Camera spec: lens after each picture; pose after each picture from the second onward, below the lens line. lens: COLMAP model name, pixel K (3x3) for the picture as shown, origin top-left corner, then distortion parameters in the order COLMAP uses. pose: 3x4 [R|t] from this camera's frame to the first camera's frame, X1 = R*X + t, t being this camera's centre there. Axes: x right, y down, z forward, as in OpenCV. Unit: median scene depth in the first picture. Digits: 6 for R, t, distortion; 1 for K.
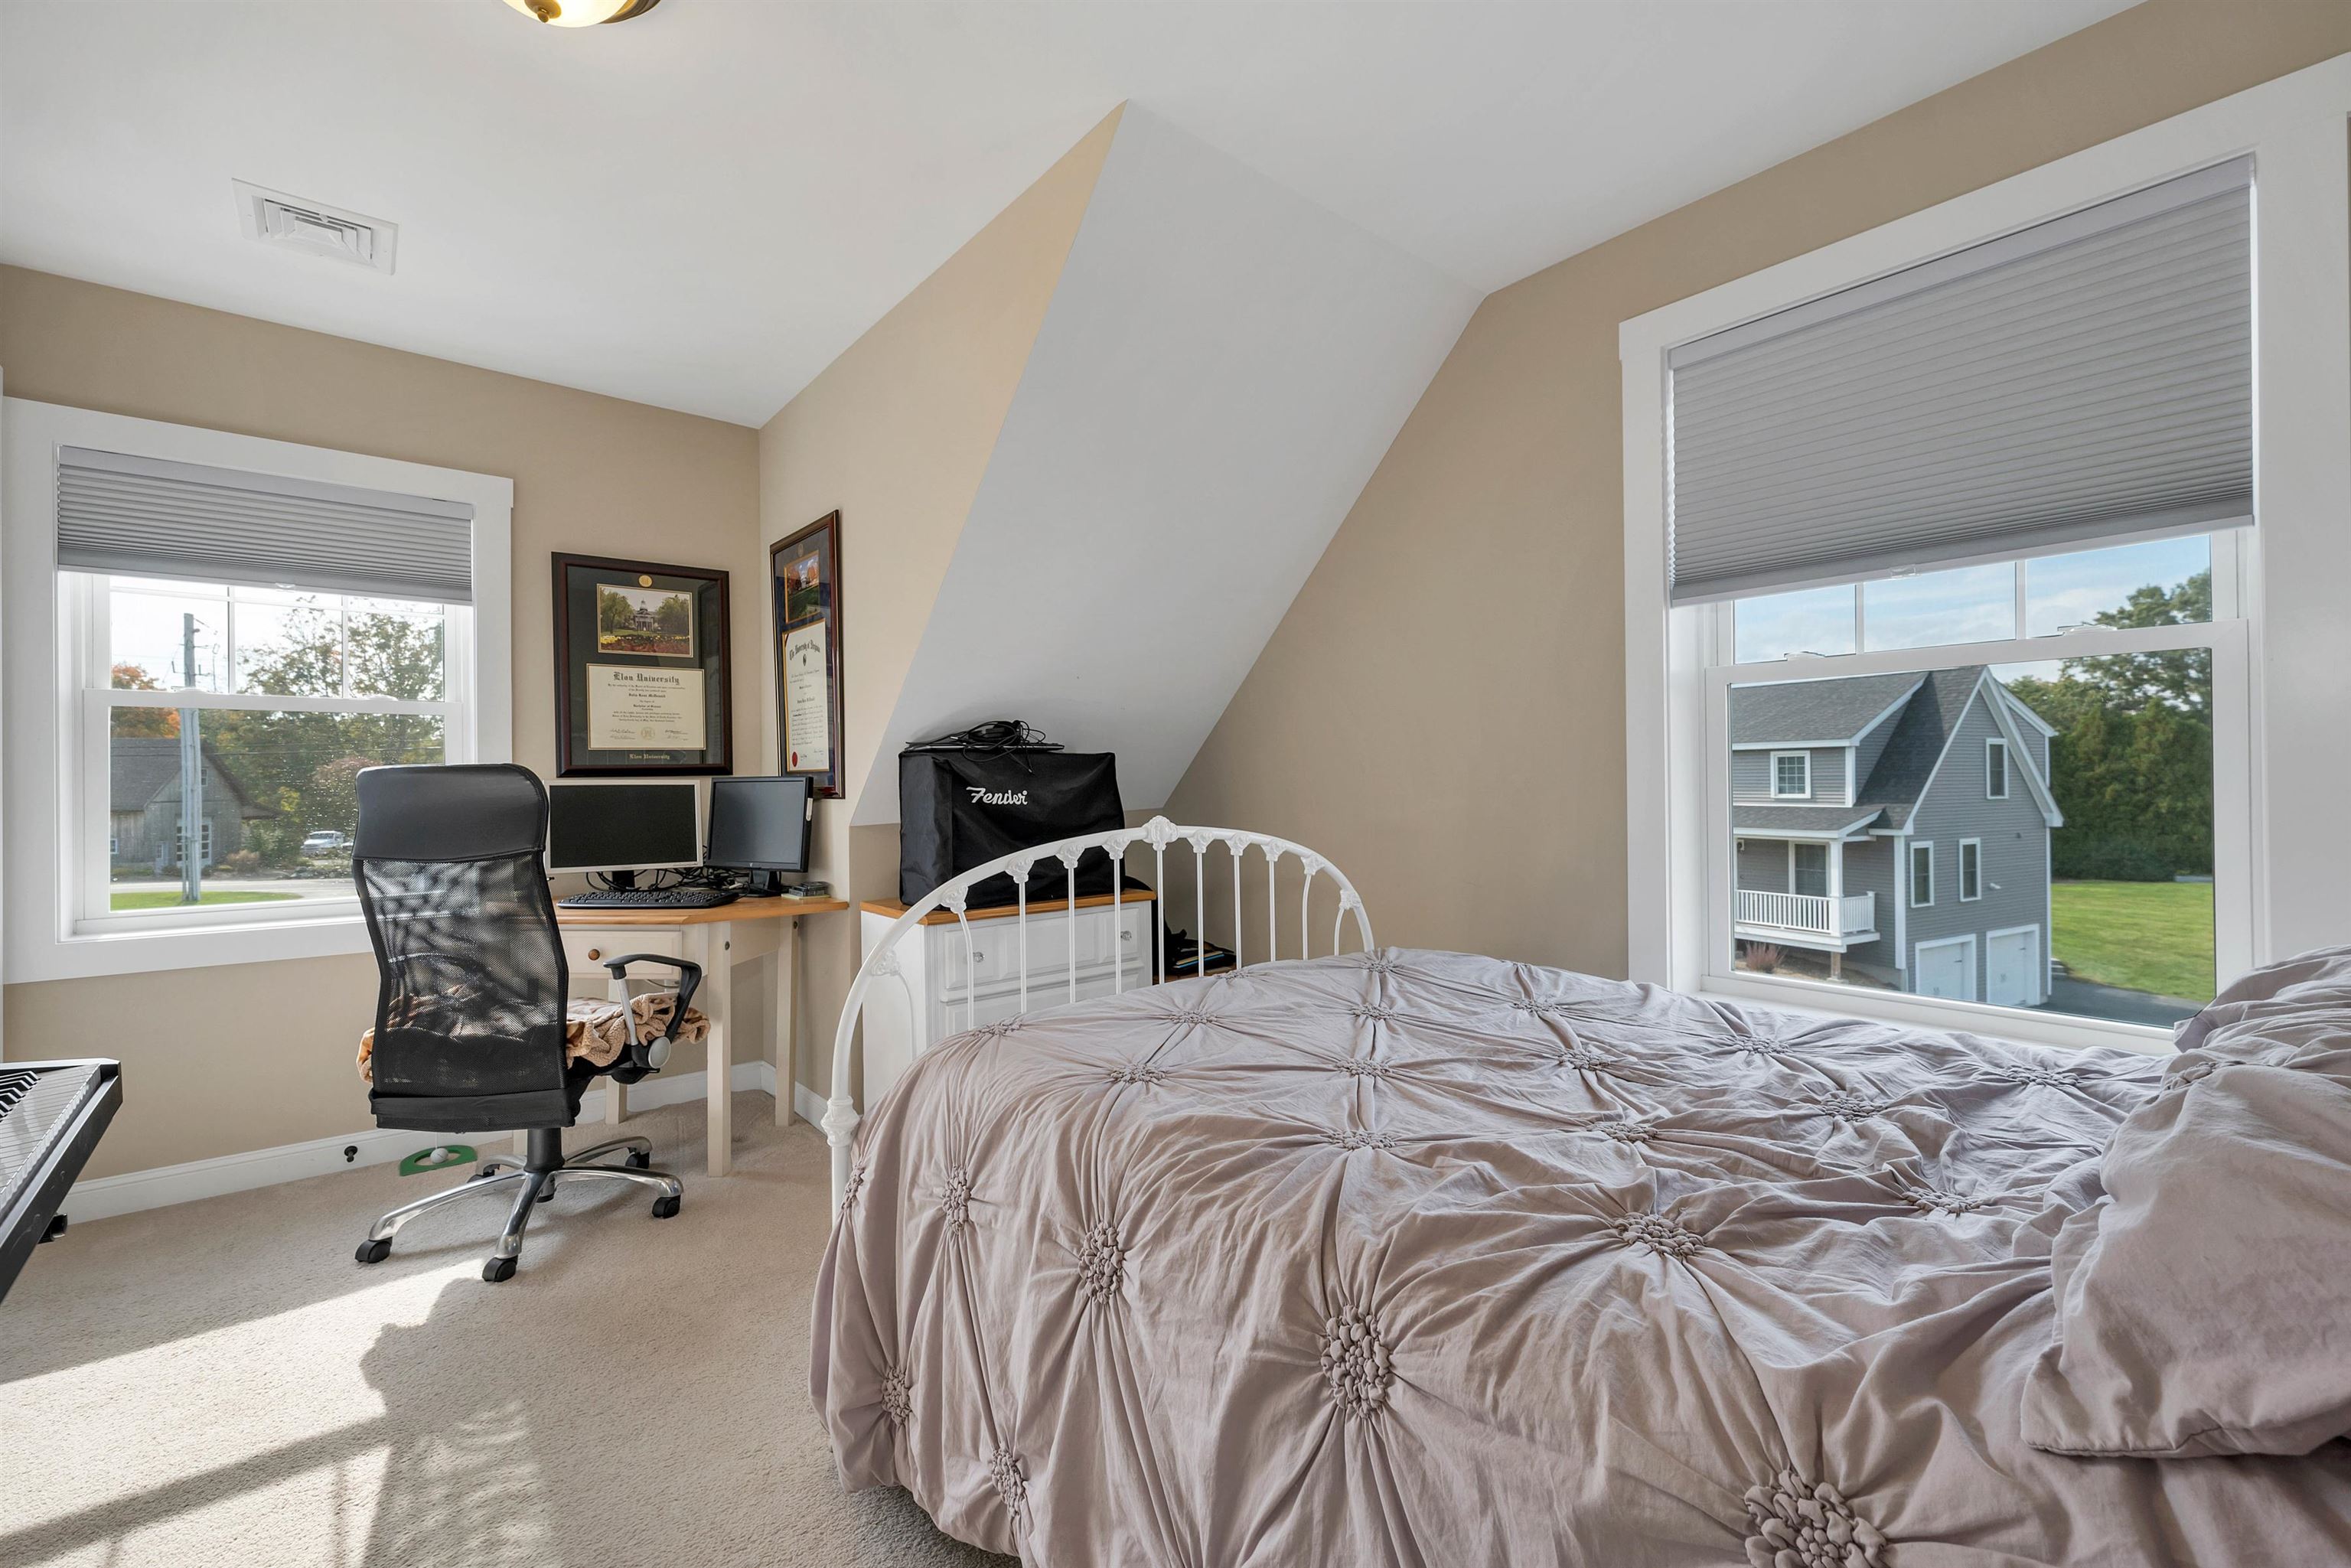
lens RADIAL K [[980.0, 0, 1178.7], [0, 980.0, 785.5], [0, 0, 1]] dist [-0.000820, -0.000246]
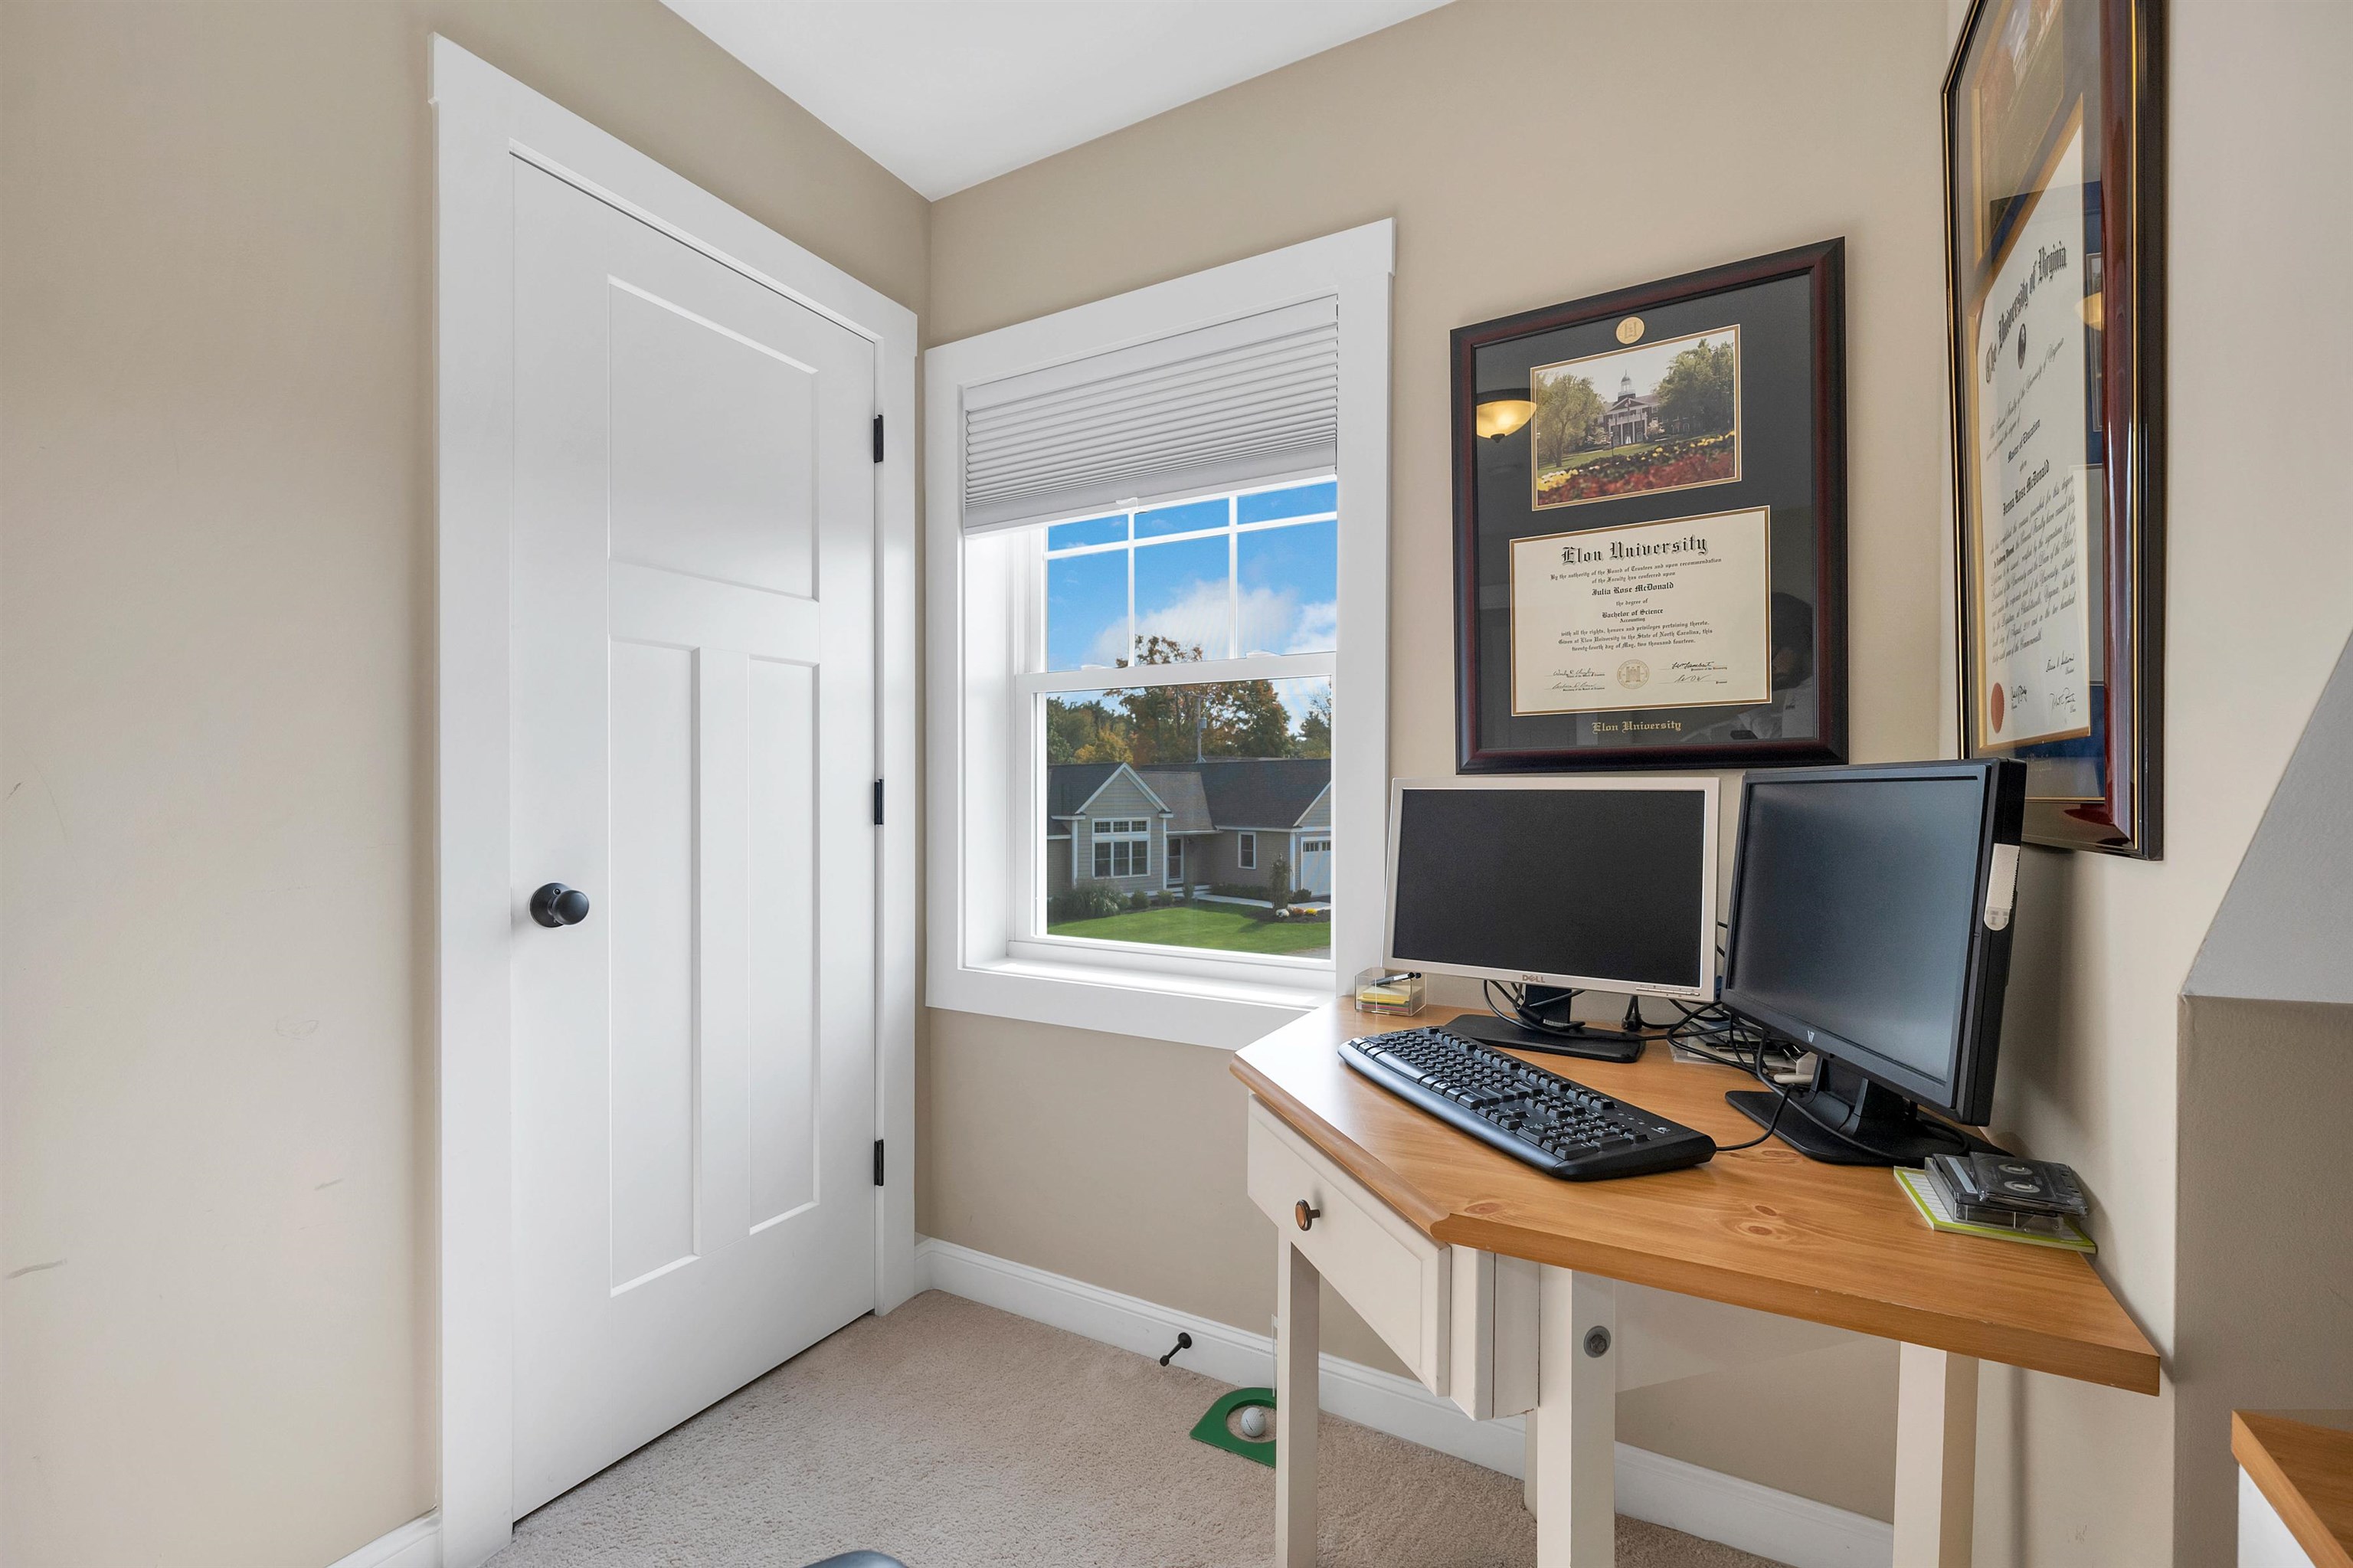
lens RADIAL K [[998.7, 0, 1182.5], [0, 998.7, 792.2], [0, 0, 1]] dist [0.001722, -0.000397]
pose [[0.348177, 0.009386, -0.937382, -0.191878], [-0.008084, 0.999943, 0.007010, -0.001192], [0.937394, 0.005137, 0.348233, 0.664815]]
